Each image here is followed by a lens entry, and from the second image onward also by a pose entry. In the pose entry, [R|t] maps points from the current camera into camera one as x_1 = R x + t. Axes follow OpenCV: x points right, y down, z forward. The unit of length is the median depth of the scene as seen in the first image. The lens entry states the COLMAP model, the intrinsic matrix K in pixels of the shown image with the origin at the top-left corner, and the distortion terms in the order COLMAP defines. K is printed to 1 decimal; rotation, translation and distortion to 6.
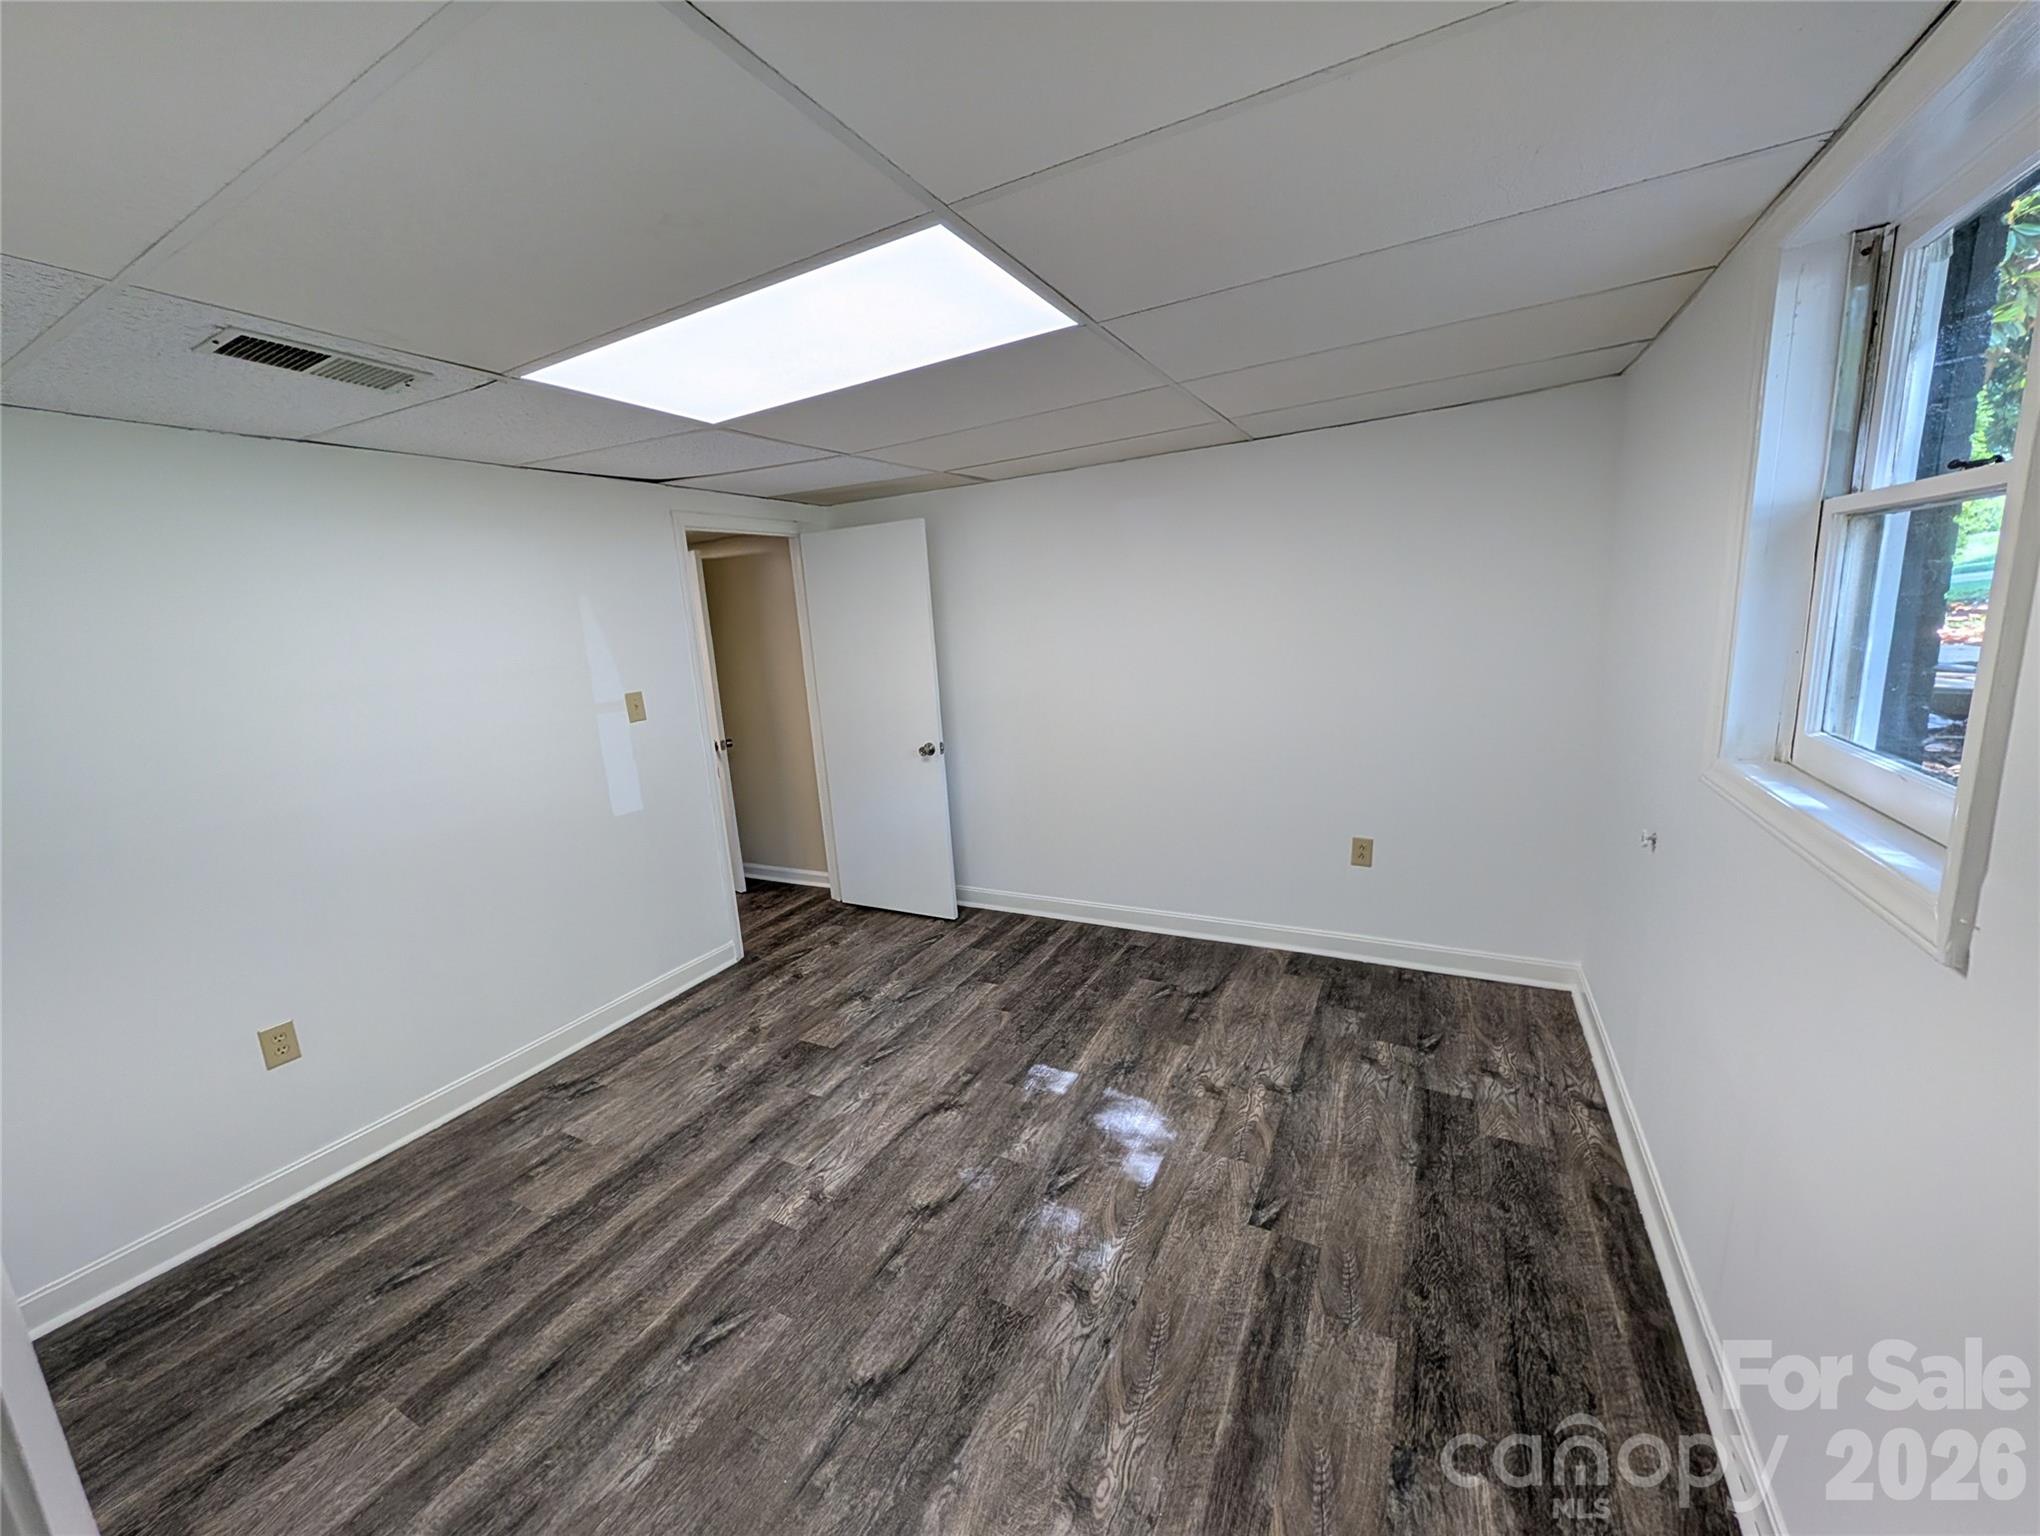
lens RADIAL K [[784.1, 0, 1017.5], [0, 784.1, 767.4], [0, 0, 1]] dist [0.000725, 0.000284]
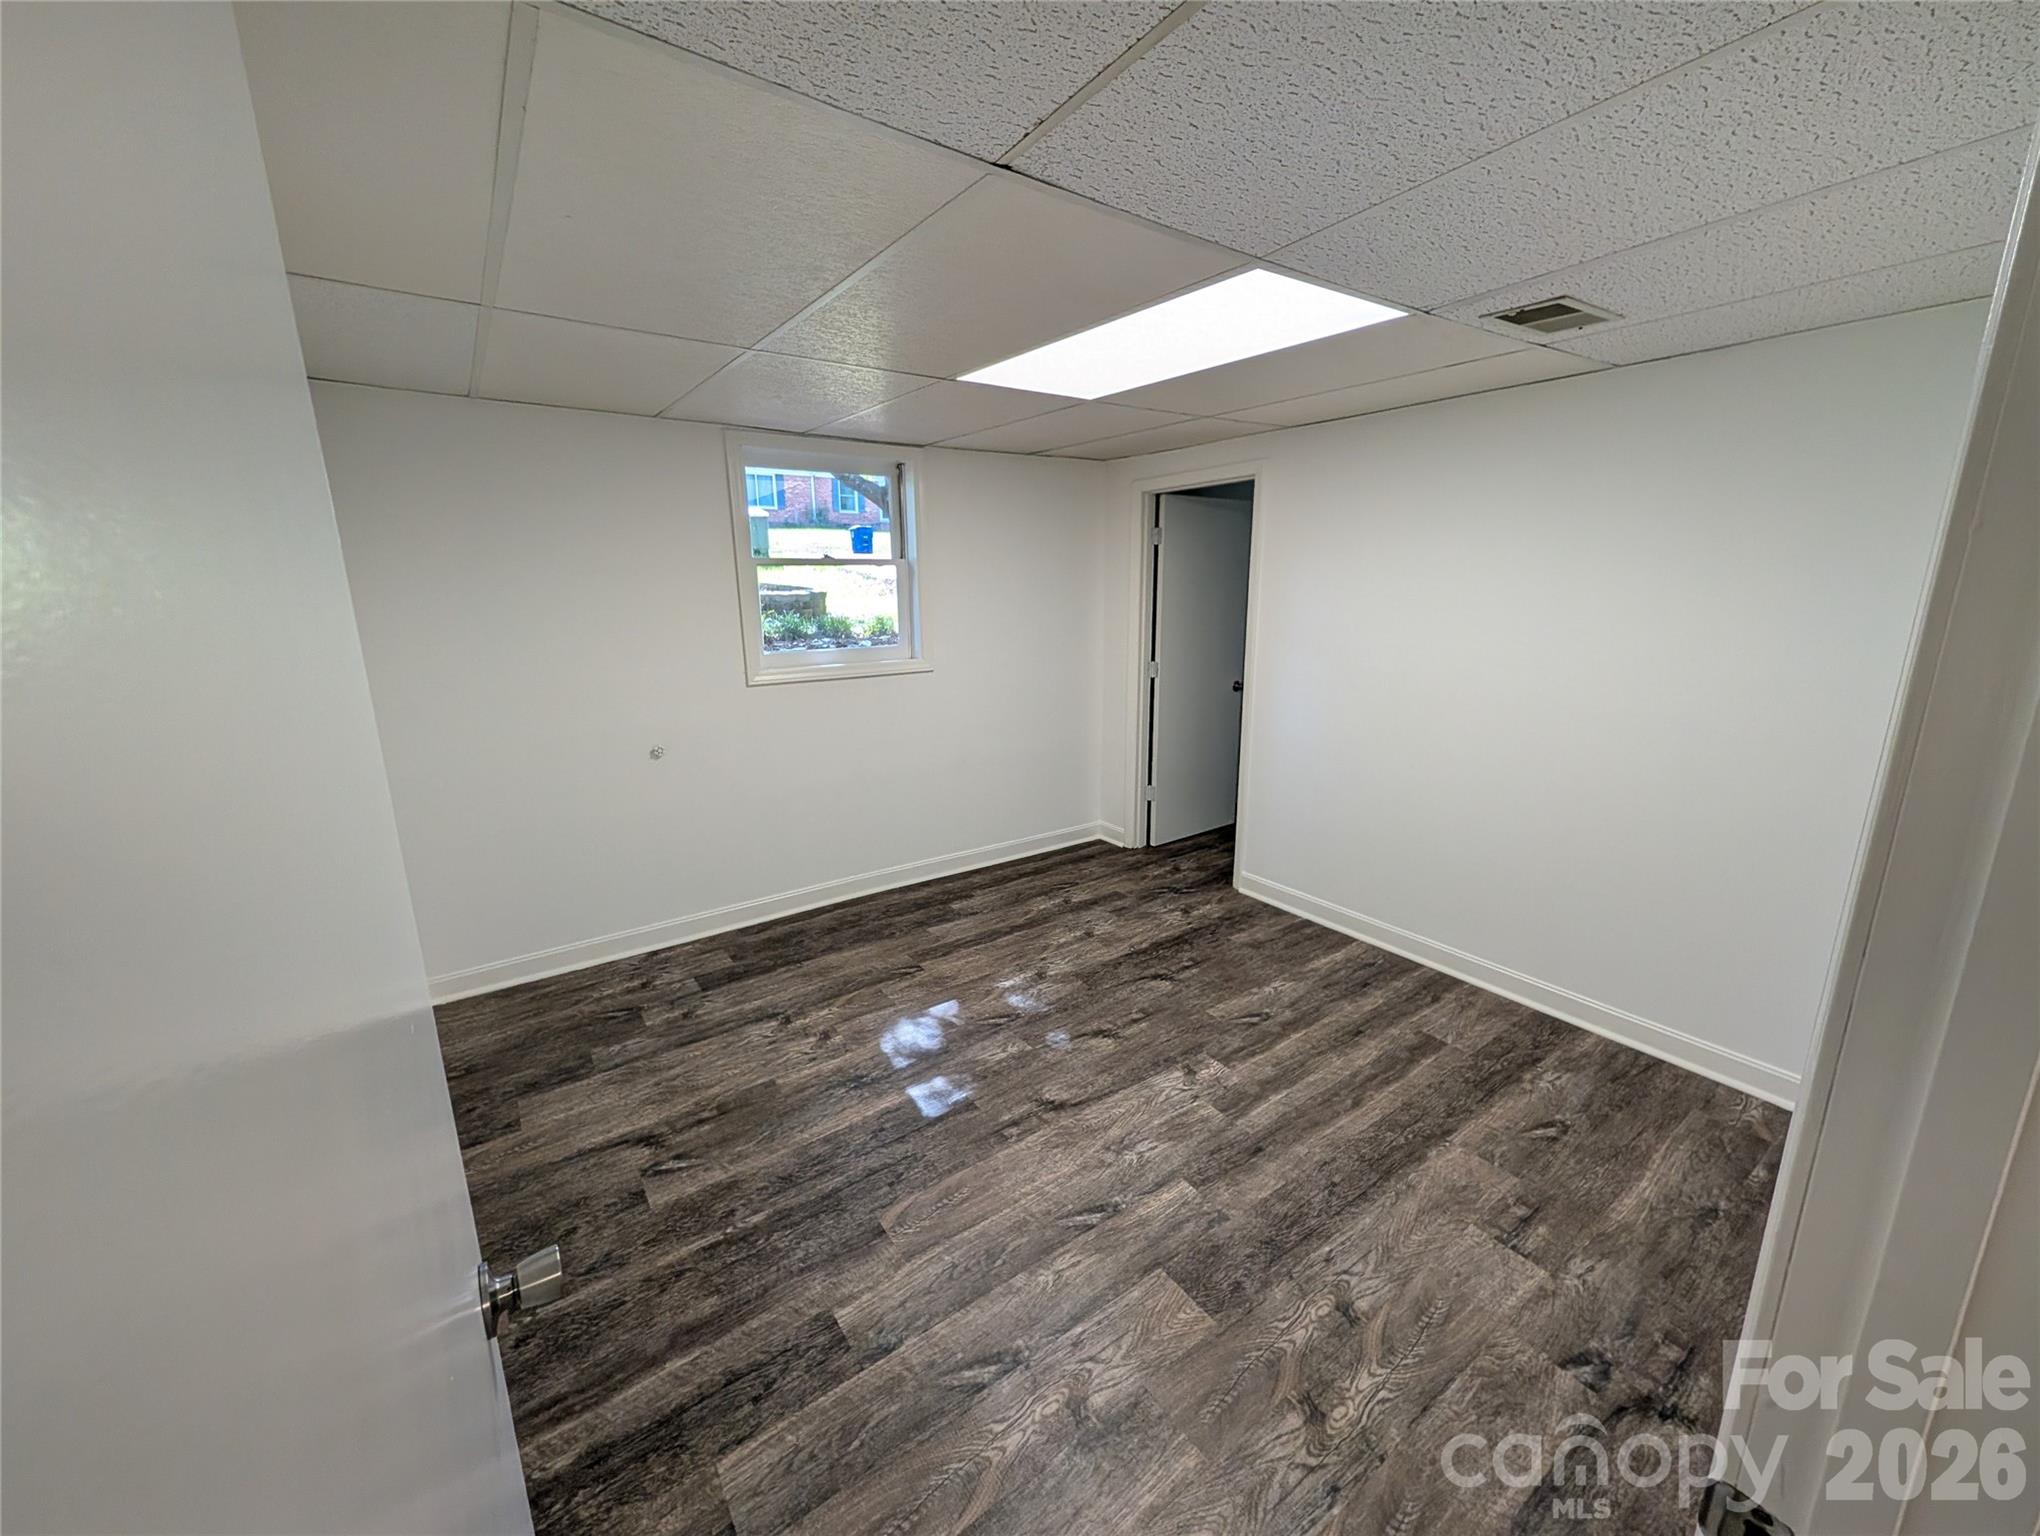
lens RADIAL K [[784.1, 0, 1017.7], [0, 784.1, 761.8], [0, 0, 1]] dist [0.000725, 0.000284]
pose [[-0.890050, -0.031376, 0.454781, -0.492503], [0.153171, 0.919043, 0.363177, -0.306267], [-0.429359, 0.392905, -0.813189, 1.698115]]
